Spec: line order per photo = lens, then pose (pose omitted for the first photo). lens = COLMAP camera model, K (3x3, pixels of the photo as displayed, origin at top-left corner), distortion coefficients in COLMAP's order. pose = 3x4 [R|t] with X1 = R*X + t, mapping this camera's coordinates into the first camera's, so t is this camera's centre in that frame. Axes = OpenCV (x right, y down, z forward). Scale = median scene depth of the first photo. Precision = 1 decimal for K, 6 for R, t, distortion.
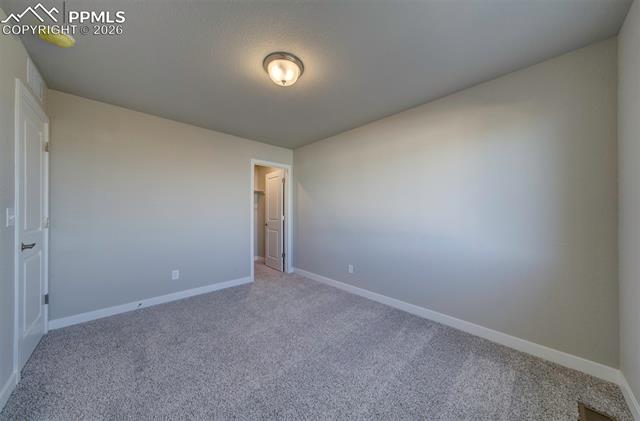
lens RADIAL K [[210.6, 0, 319.4], [0, 210.6, 213.1], [0, 0, 1]] dist [0.000269, 0.000200]
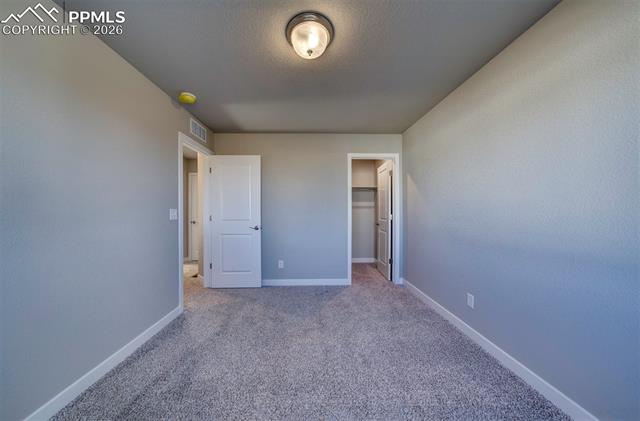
lens RADIAL K [[210.6, 0, 318.3], [0, 210.6, 210.9], [0, 0, 1]] dist [0.000269, 0.000200]
pose [[0.736909, -0.007764, -0.675947, 0.212358], [0.005054, 0.999969, -0.005975, 0.002869], [0.675973, 0.000987, 0.736926, 0.213821]]
